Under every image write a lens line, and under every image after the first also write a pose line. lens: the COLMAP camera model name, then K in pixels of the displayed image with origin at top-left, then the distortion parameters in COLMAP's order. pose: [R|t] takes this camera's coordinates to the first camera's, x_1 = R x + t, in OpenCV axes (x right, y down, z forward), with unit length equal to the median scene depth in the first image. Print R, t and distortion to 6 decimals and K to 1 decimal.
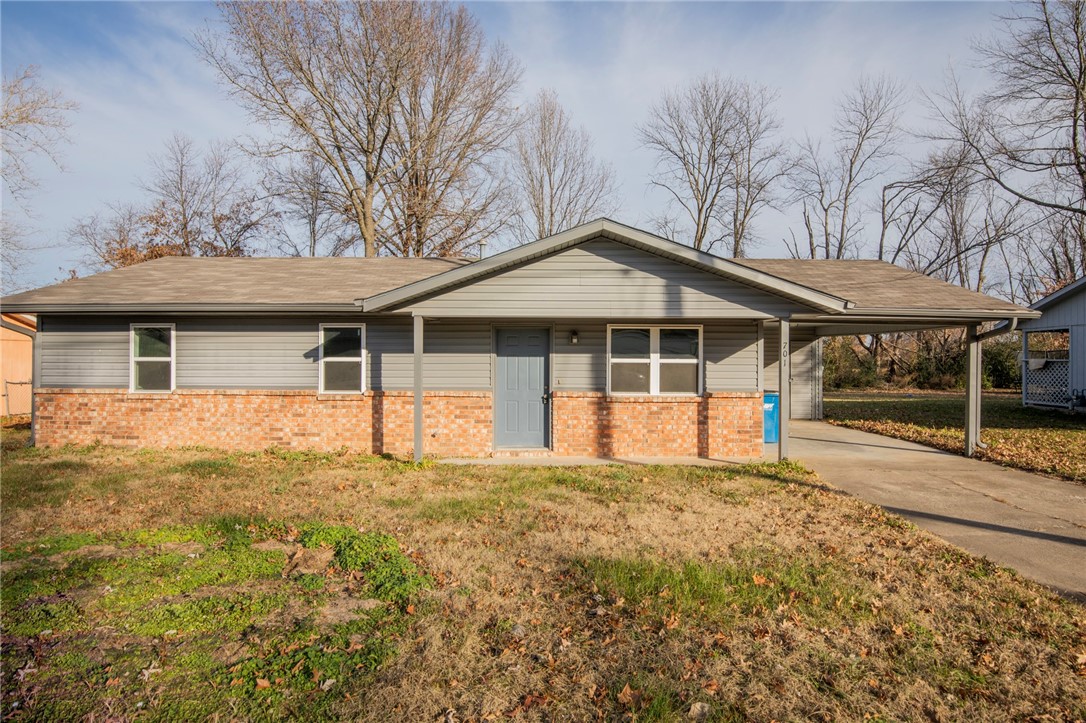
lens RADIAL K [[624.6, 0, 543.0], [0, 624.6, 361.5], [0, 0, 1]] dist [-0.014414, -0.000818]
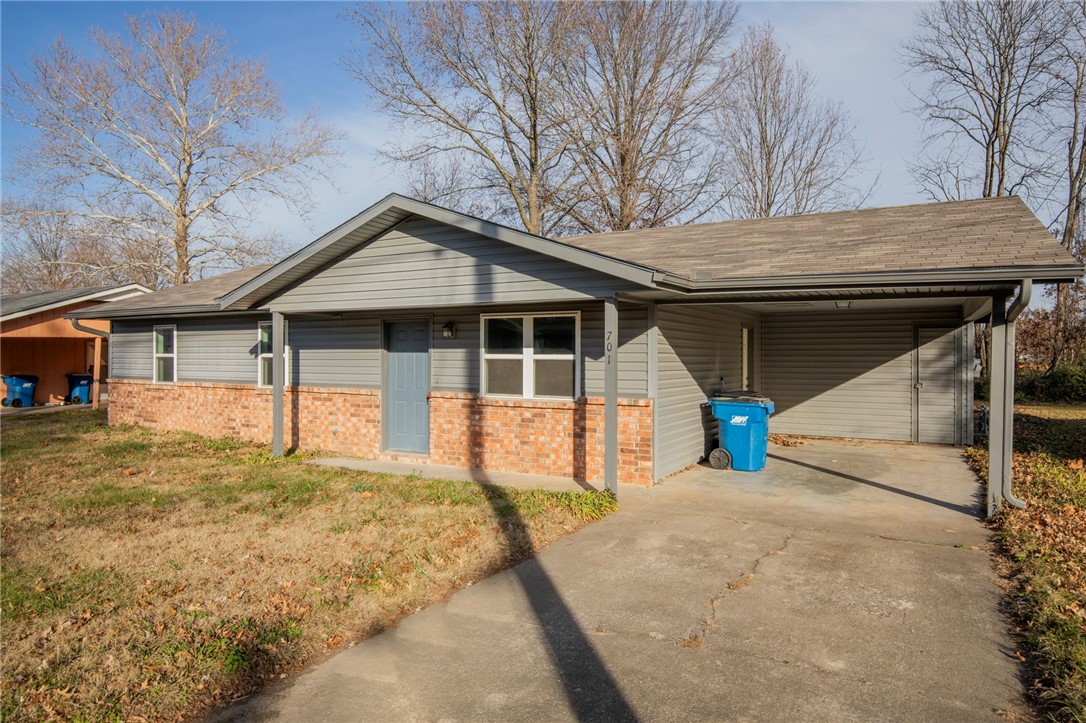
lens RADIAL K [[684.7, 0, 543.0], [0, 684.7, 361.5], [0, 0, 1]] dist [-0.000866, -0.001496]
pose [[0.869365, 0.003418, -0.494159, 0.639943], [-0.000139, 0.999978, 0.006670, -0.000845], [0.494171, -0.005730, 0.869346, 0.228724]]
